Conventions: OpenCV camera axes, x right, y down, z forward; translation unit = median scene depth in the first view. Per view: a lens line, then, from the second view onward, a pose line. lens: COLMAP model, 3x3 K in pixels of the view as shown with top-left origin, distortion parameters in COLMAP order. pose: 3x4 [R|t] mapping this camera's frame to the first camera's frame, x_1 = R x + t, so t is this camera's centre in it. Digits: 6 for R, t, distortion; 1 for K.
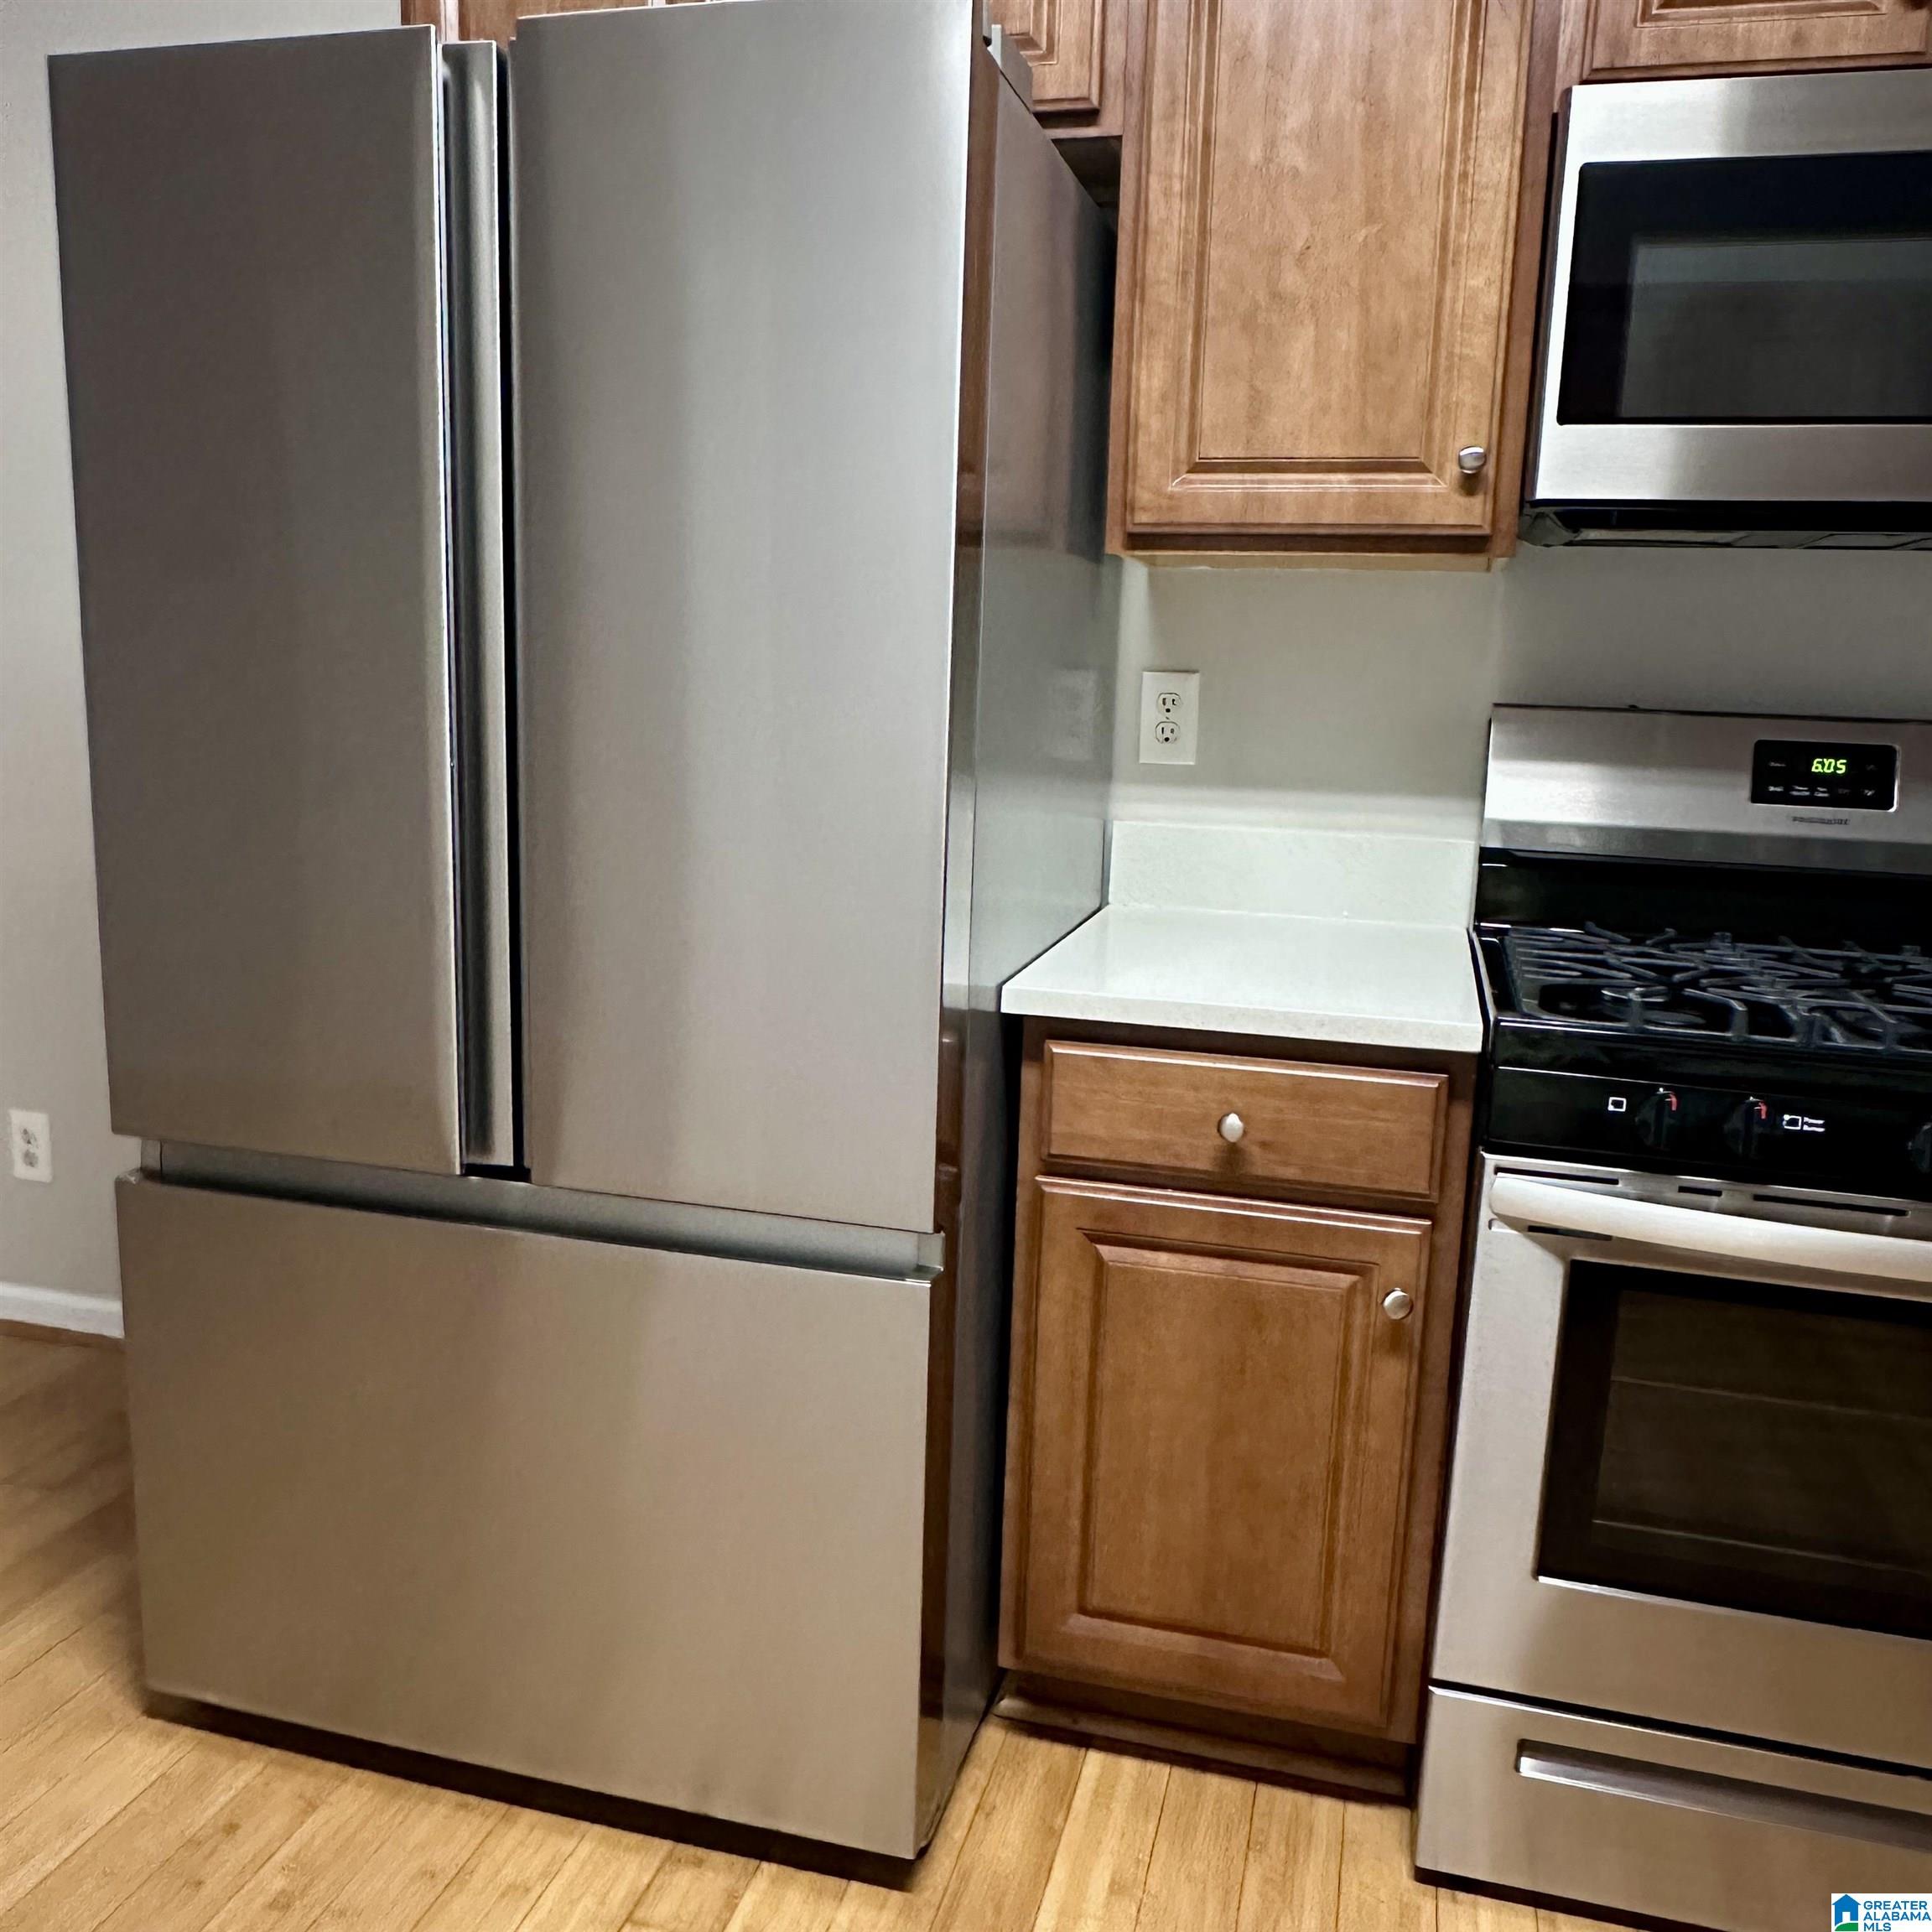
lens RADIAL K [[1663.8, 0, 966.8], [0, 1663.8, 965.5], [0, 0, 1]] dist [-0.010080, 0.002903]
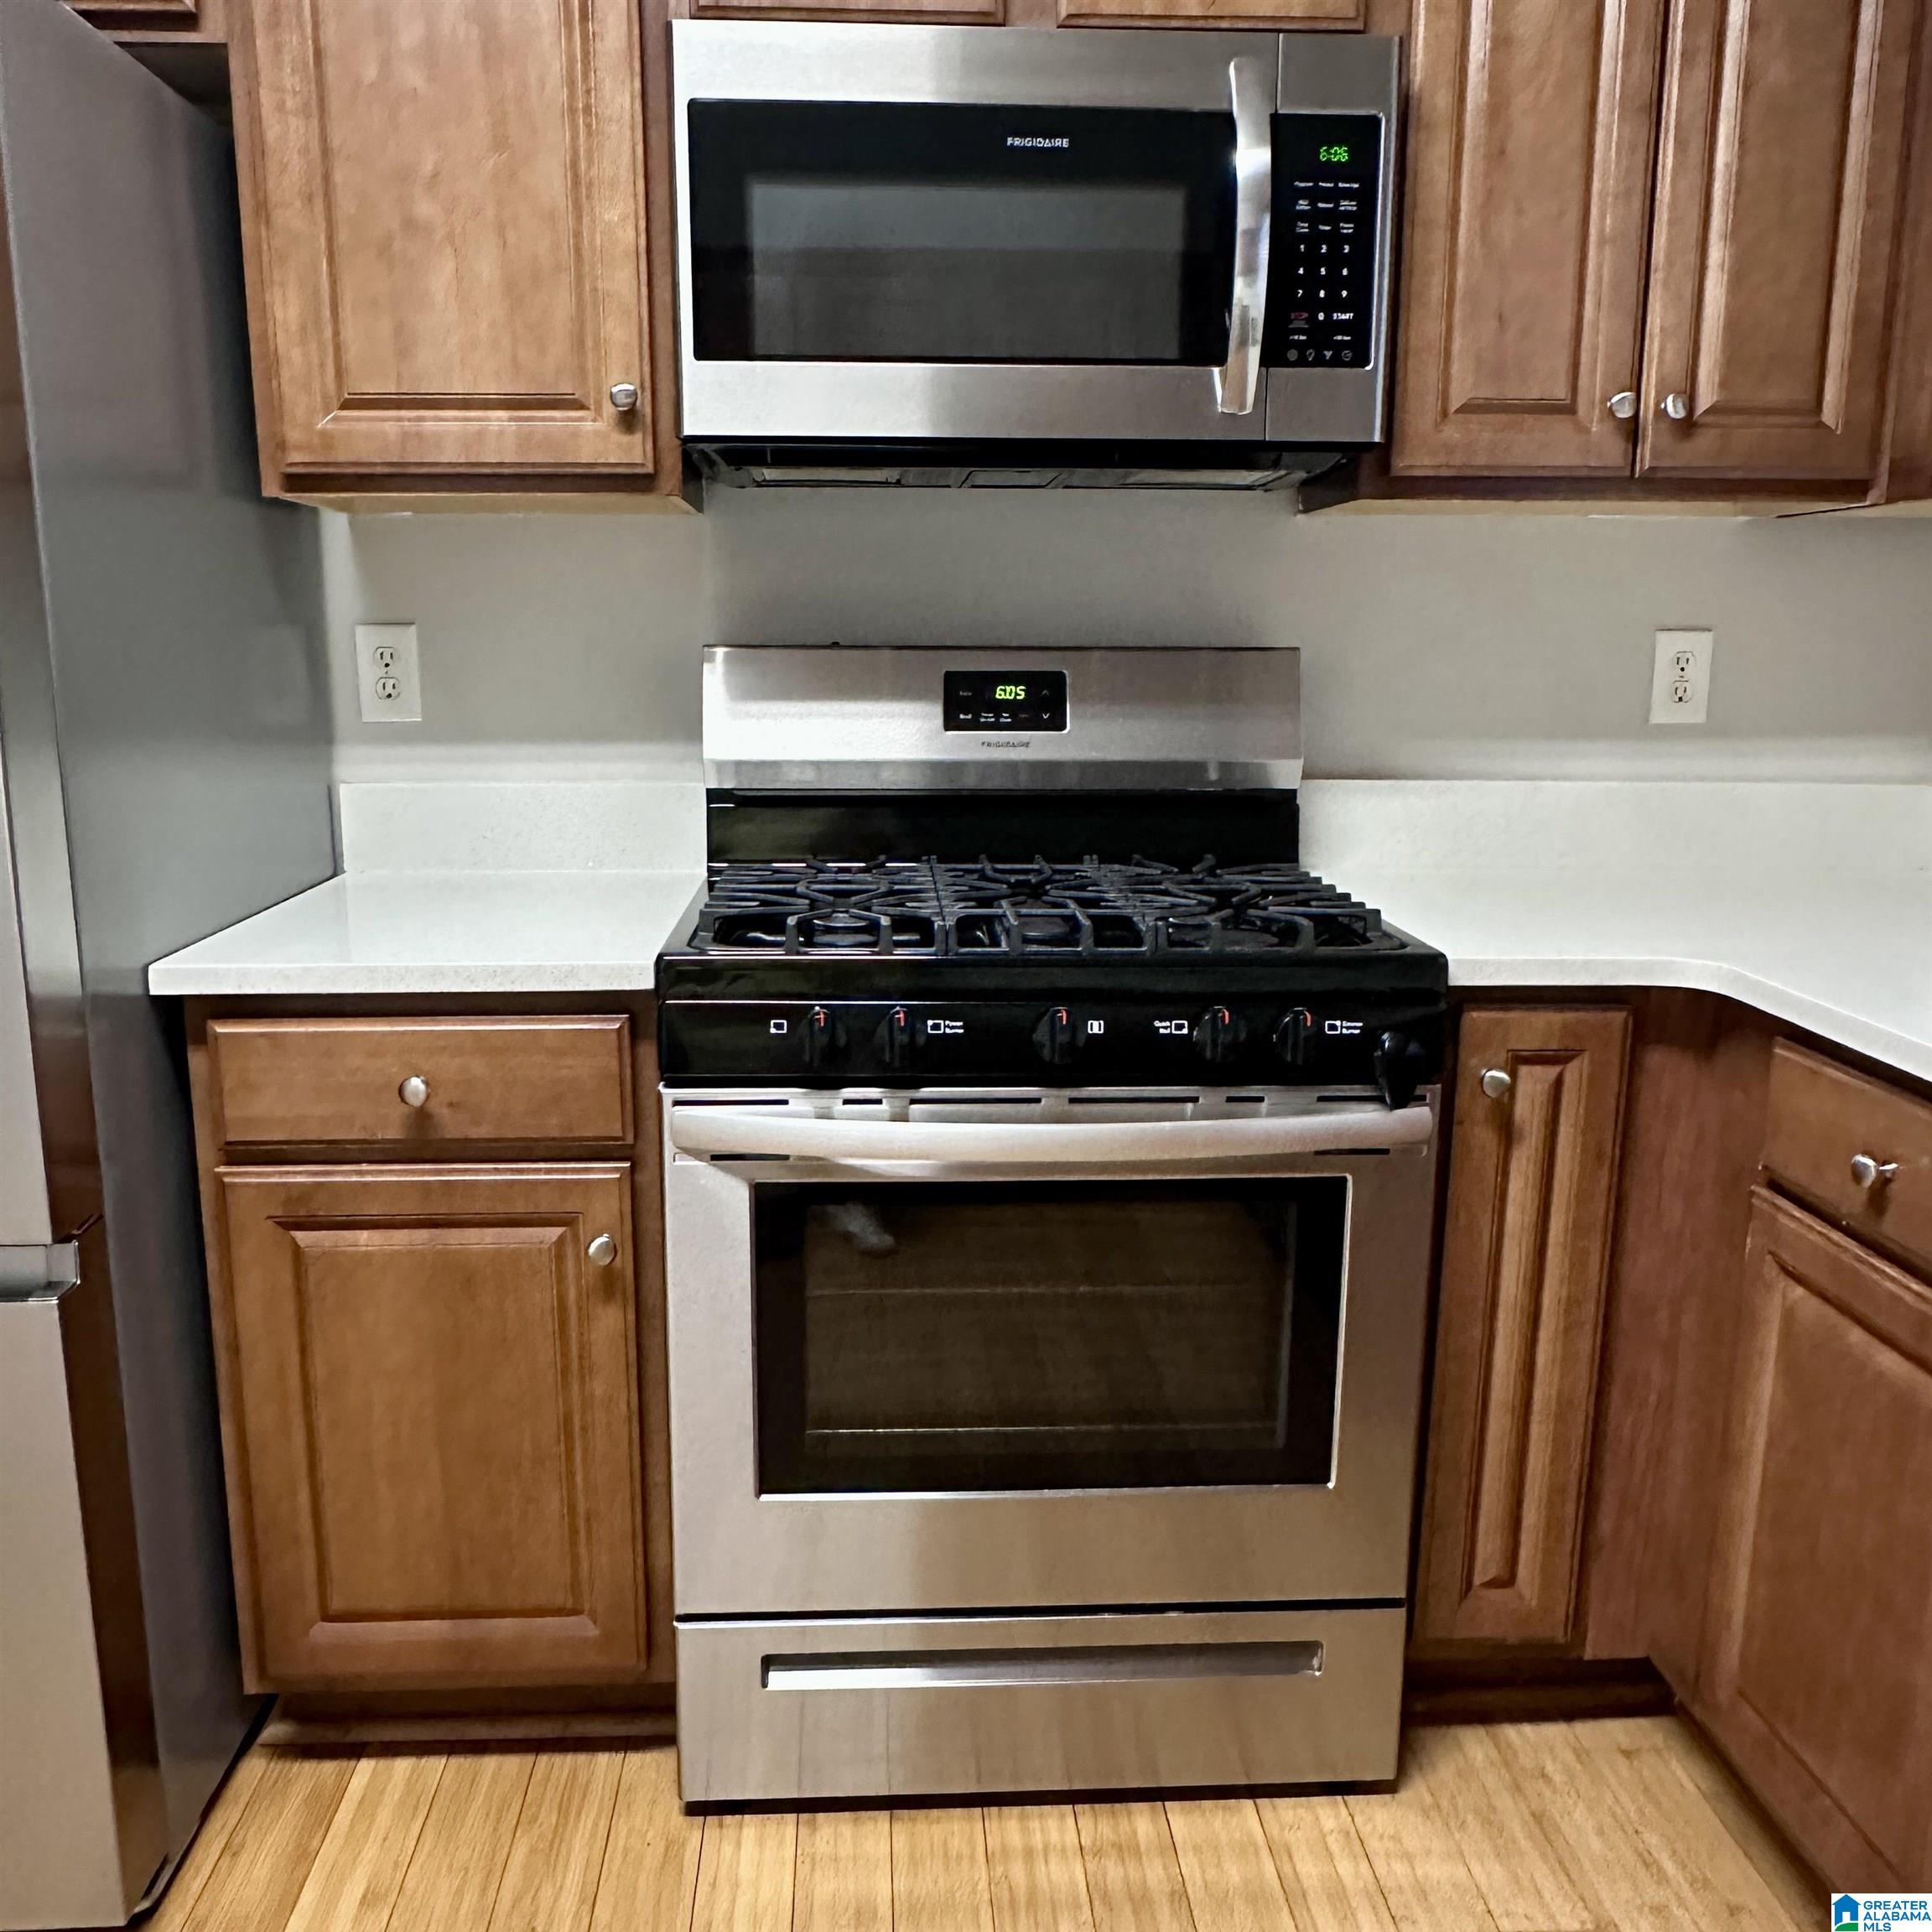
lens RADIAL K [[1663.8, 0, 956.2], [0, 1663.8, 963.6], [0, 0, 1]] dist [-0.010080, 0.002903]
pose [[0.949554, -0.088907, 0.300736, 0.164574], [0.084077, 0.996037, 0.028992, 0.021154], [-0.302122, -0.002245, 0.953267, -0.008145]]
